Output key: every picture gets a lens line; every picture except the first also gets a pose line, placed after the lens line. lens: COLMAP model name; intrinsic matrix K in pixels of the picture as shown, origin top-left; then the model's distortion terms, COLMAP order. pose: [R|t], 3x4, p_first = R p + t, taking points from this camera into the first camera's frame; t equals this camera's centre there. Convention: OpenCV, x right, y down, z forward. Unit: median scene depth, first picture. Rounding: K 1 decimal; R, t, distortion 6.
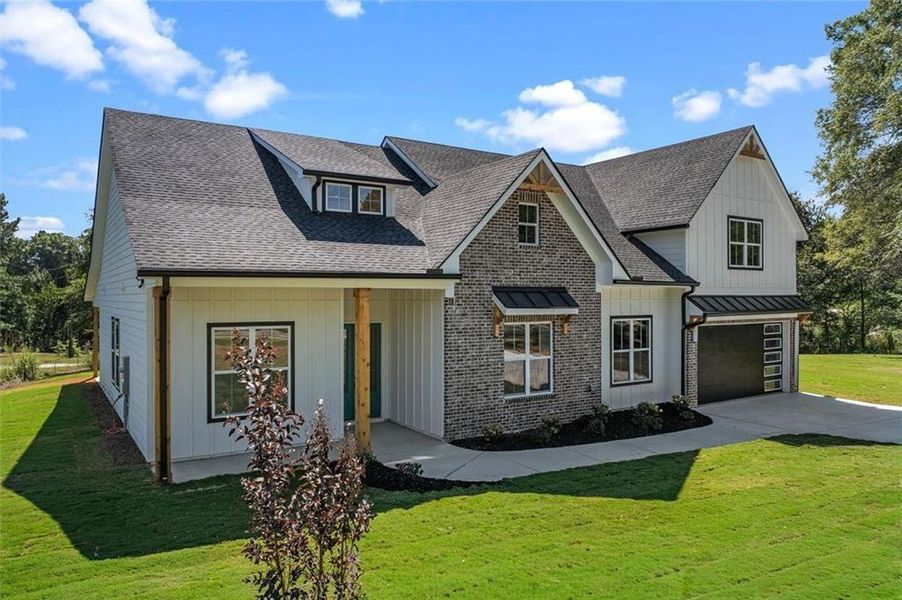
lens RADIAL K [[602.3, 0, 423.5], [0, 602.3, 300.5], [0, 0, 1]] dist [-0.025498, -0.000501]
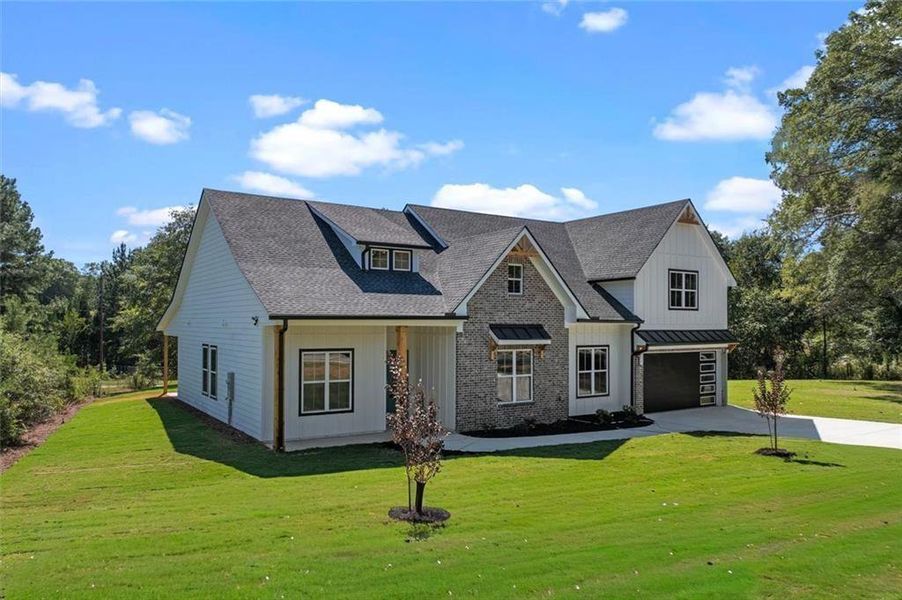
lens RADIAL K [[682.9, 0, 451.0], [0, 682.9, 300.0], [0, 0, 1]] dist [-0.037899, -0.001315]
pose [[0.998163, 0.009060, 0.059903, -0.064717], [-0.006780, 0.999248, -0.038170, -0.016405], [-0.060204, 0.037694, 0.997474, -0.535768]]
